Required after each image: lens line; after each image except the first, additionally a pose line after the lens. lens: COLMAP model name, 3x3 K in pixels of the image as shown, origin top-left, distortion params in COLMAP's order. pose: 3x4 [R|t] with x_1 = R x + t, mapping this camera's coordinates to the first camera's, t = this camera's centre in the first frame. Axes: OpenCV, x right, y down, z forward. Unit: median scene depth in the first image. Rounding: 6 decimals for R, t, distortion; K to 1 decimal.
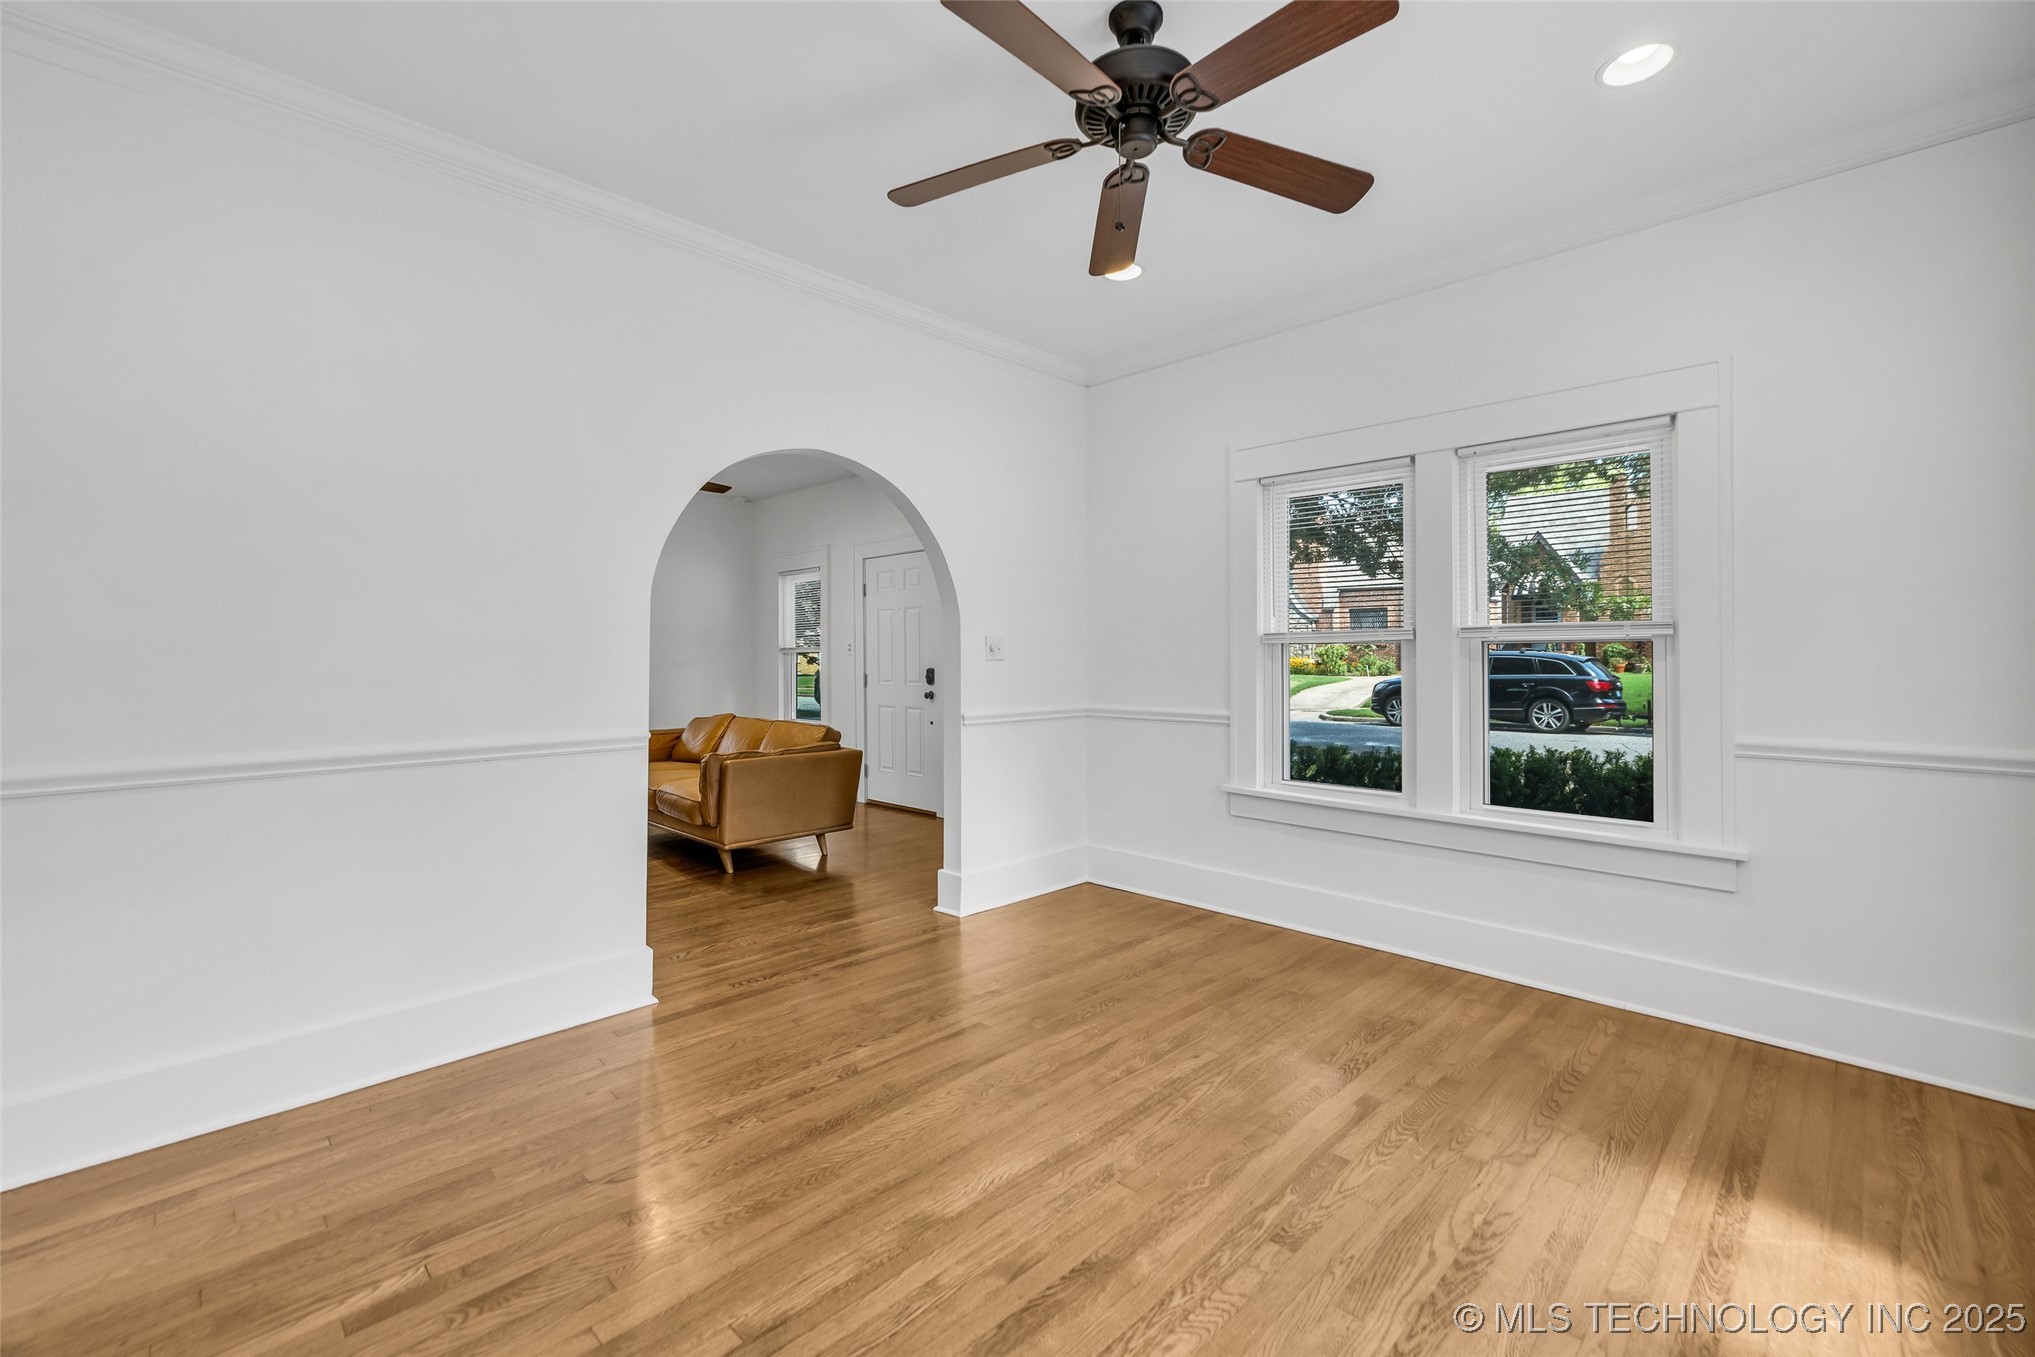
lens RADIAL K [[857.1, 0, 1018.3], [0, 857.1, 637.8], [0, 0, 1]] dist [0.000815, -0.000733]
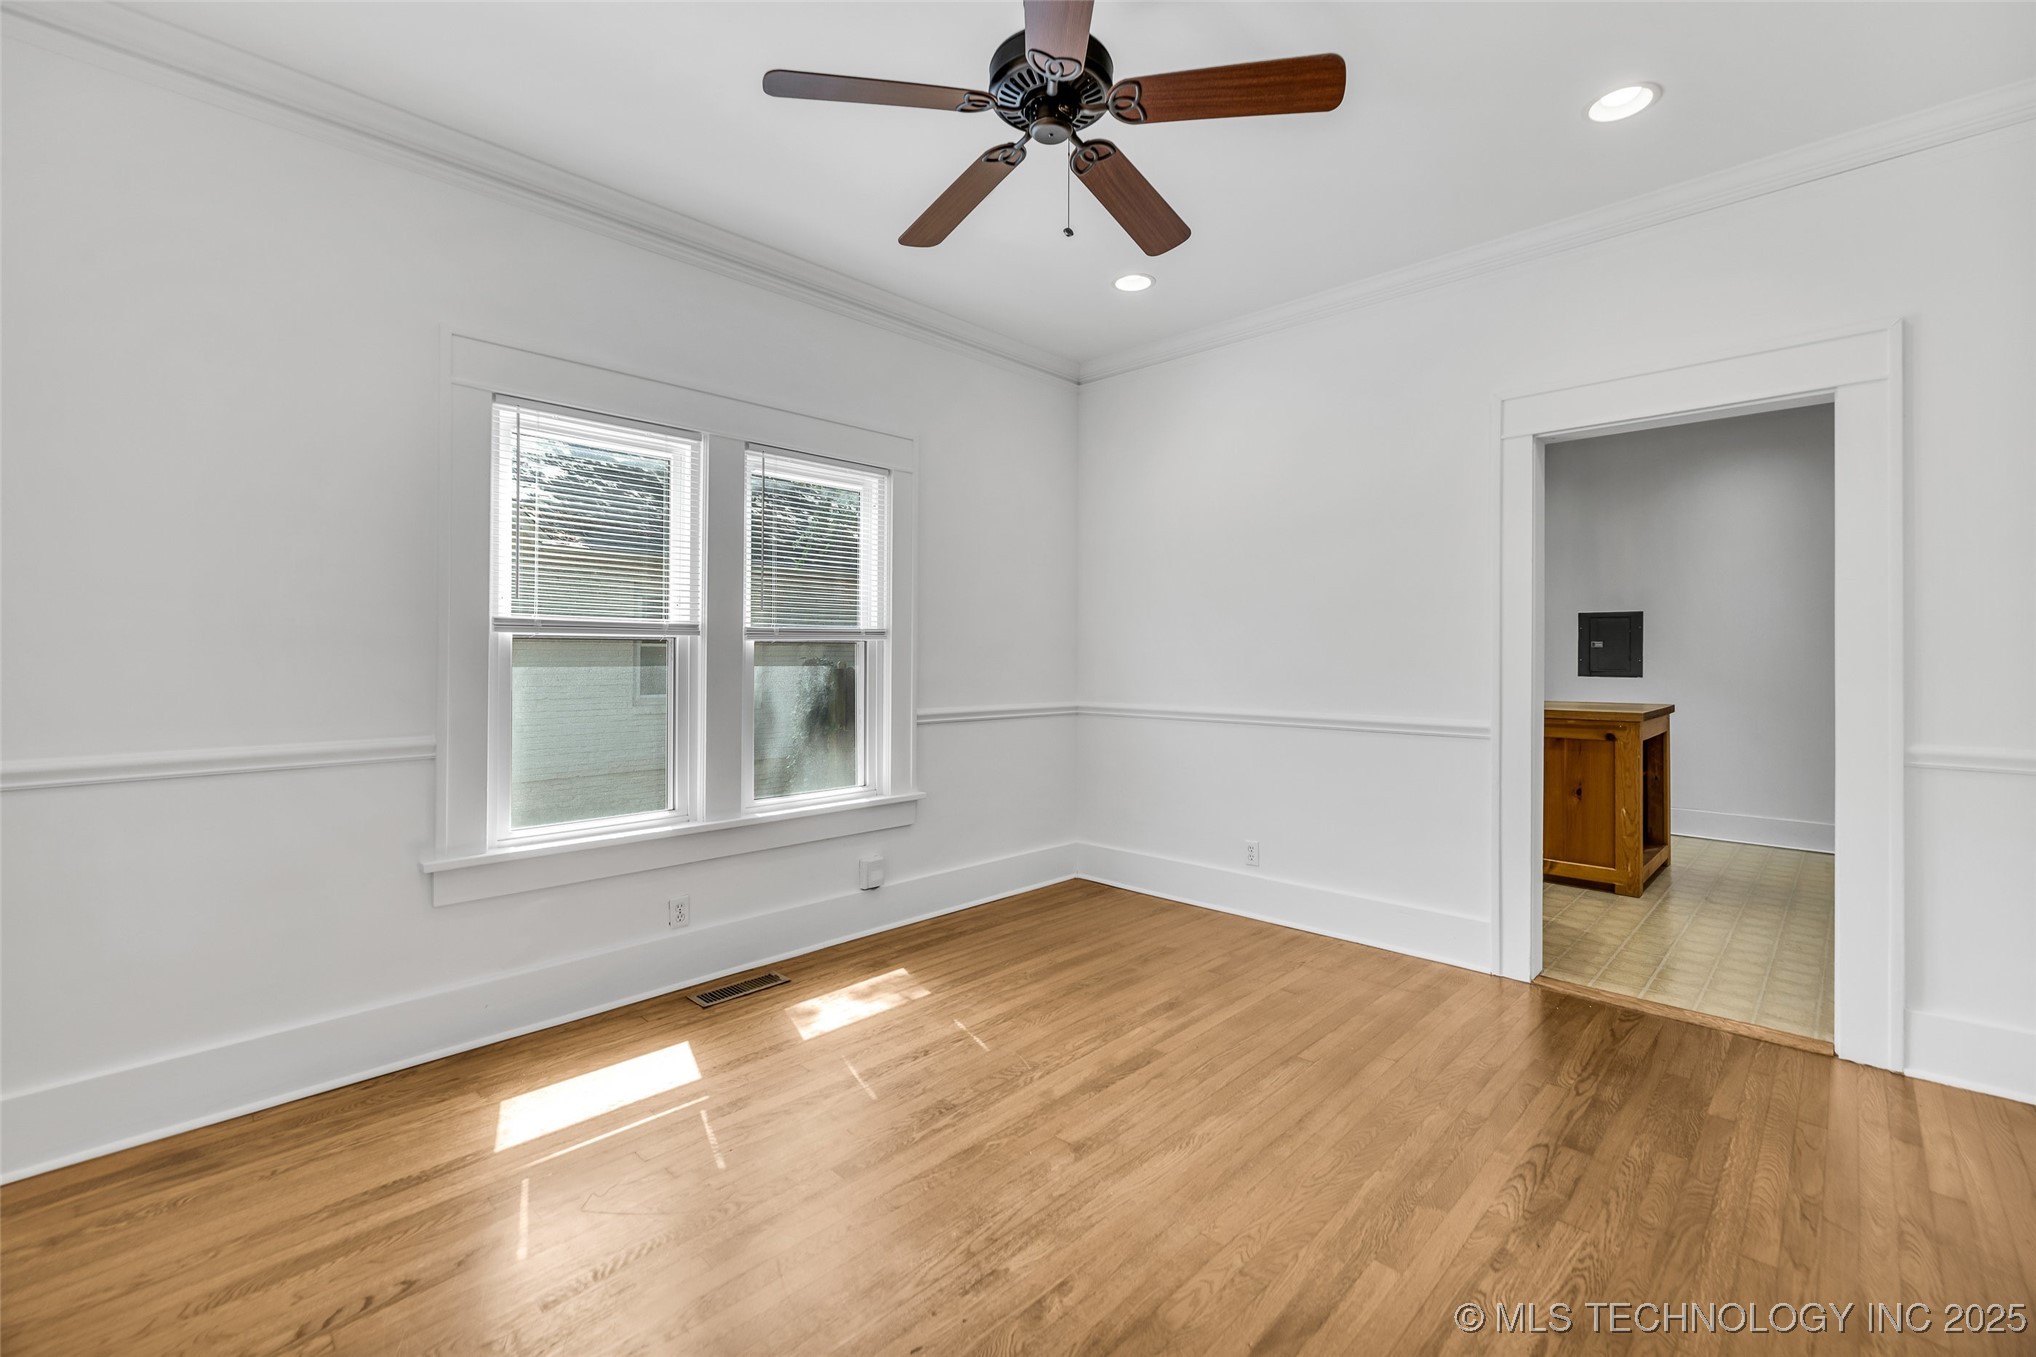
lens RADIAL K [[854.3, 0, 1017.1], [0, 854.3, 647.0], [0, 0, 1]] dist [-0.001204, 0.000390]
pose [[-0.999969, -0.002472, -0.007453, 0.182765], [-0.002196, 0.999319, -0.036846, 0.051141], [0.007539, -0.036829, -0.999293, 1.986589]]
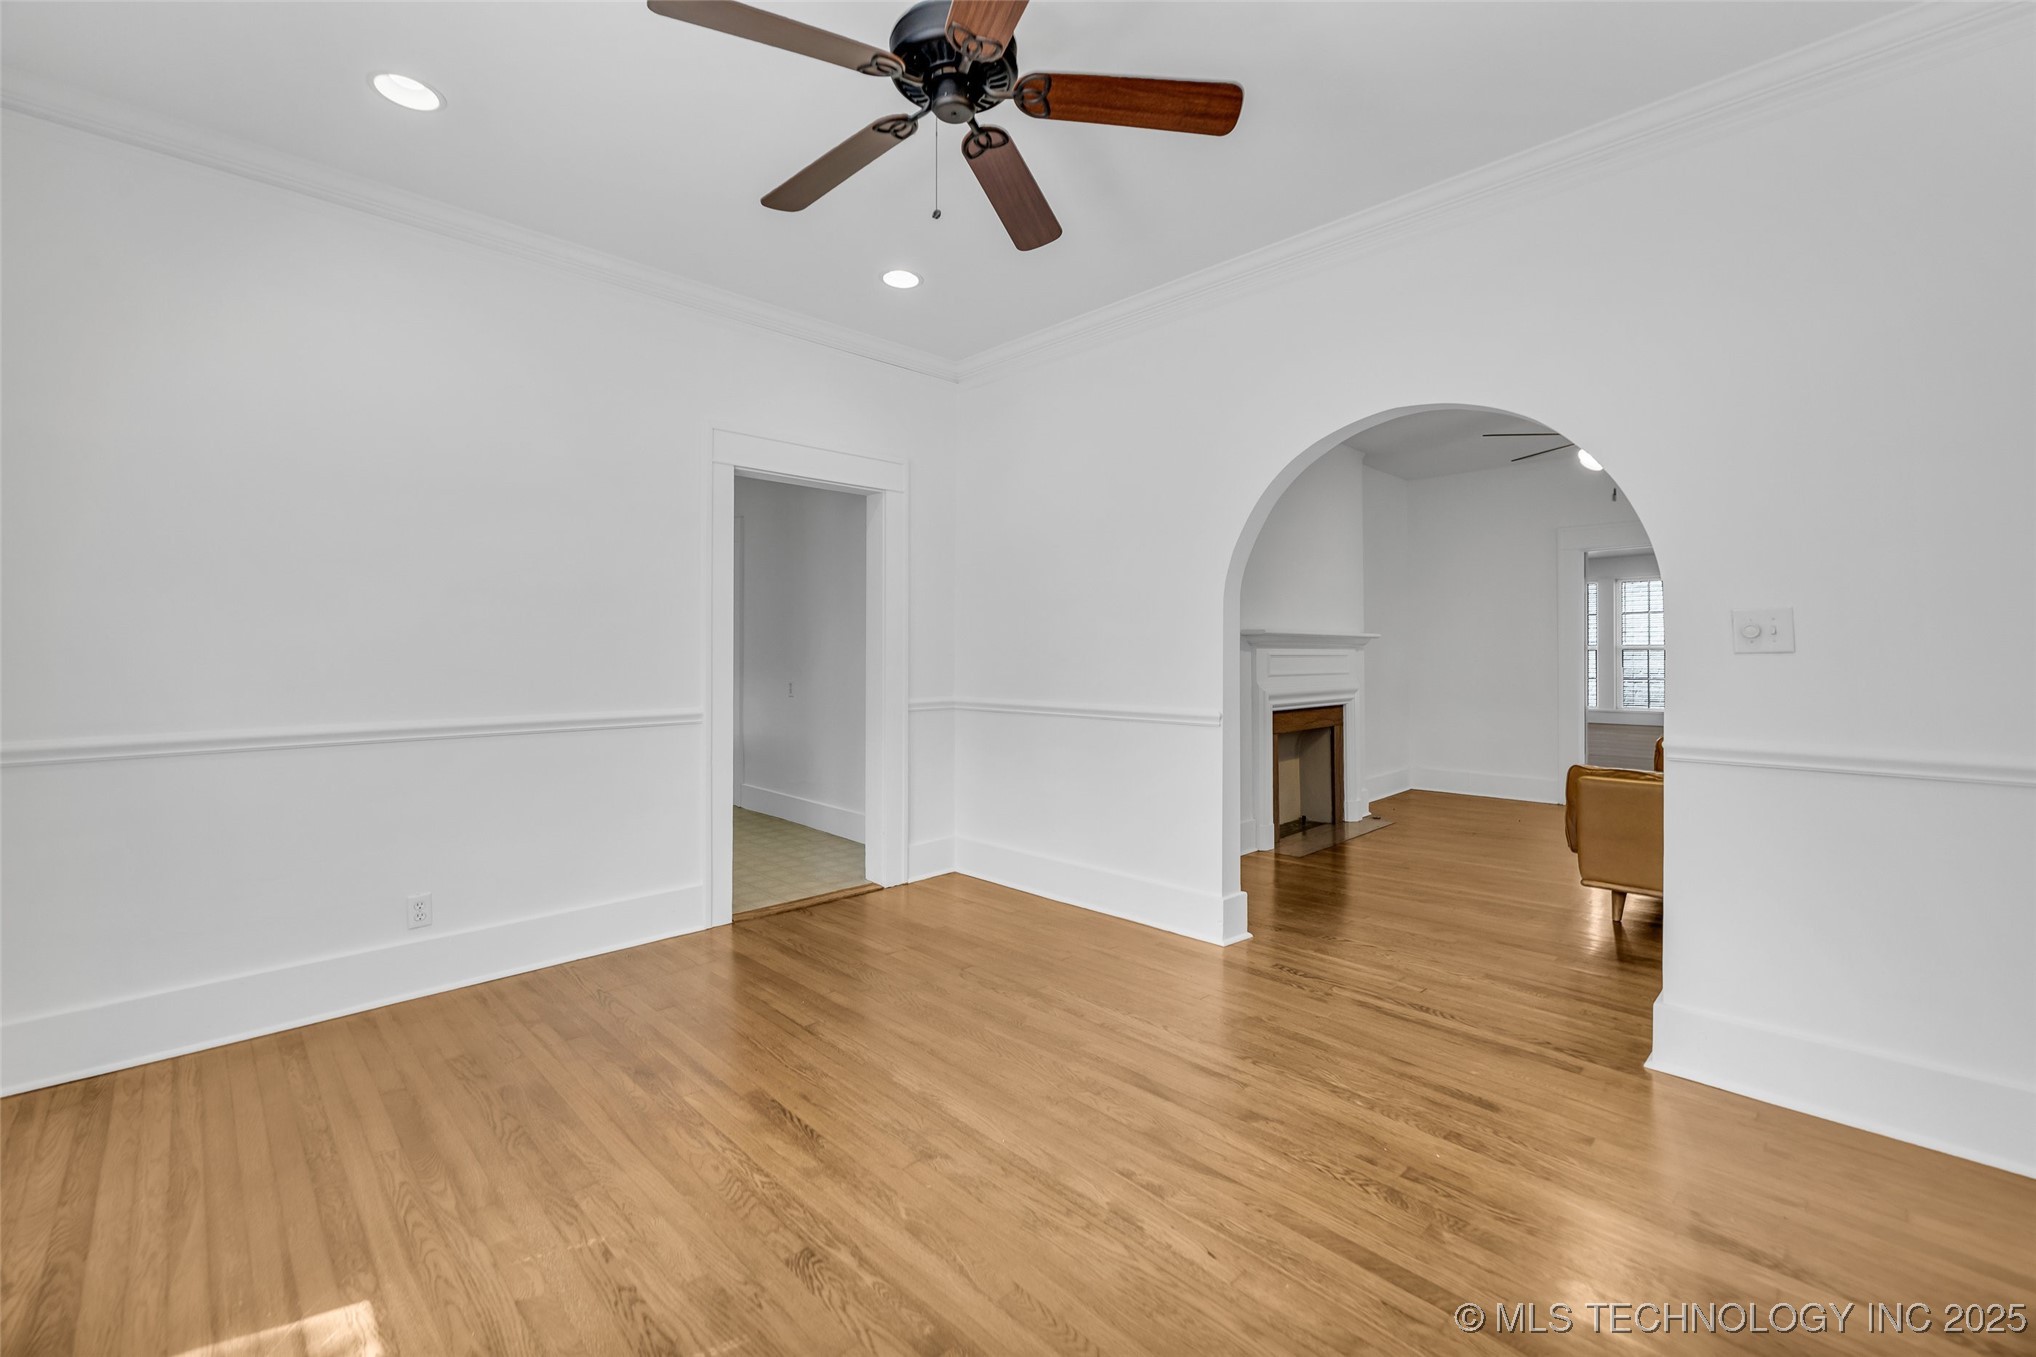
lens RADIAL K [[854.3, 0, 1017.1], [0, 854.3, 647.0], [0, 0, 1]] dist [-0.001204, 0.000390]
pose [[-0.014130, -0.005640, -0.999884, 1.085333], [0.024818, 0.999674, -0.005990, 0.028608], [0.999592, -0.024900, -0.013986, 1.090774]]
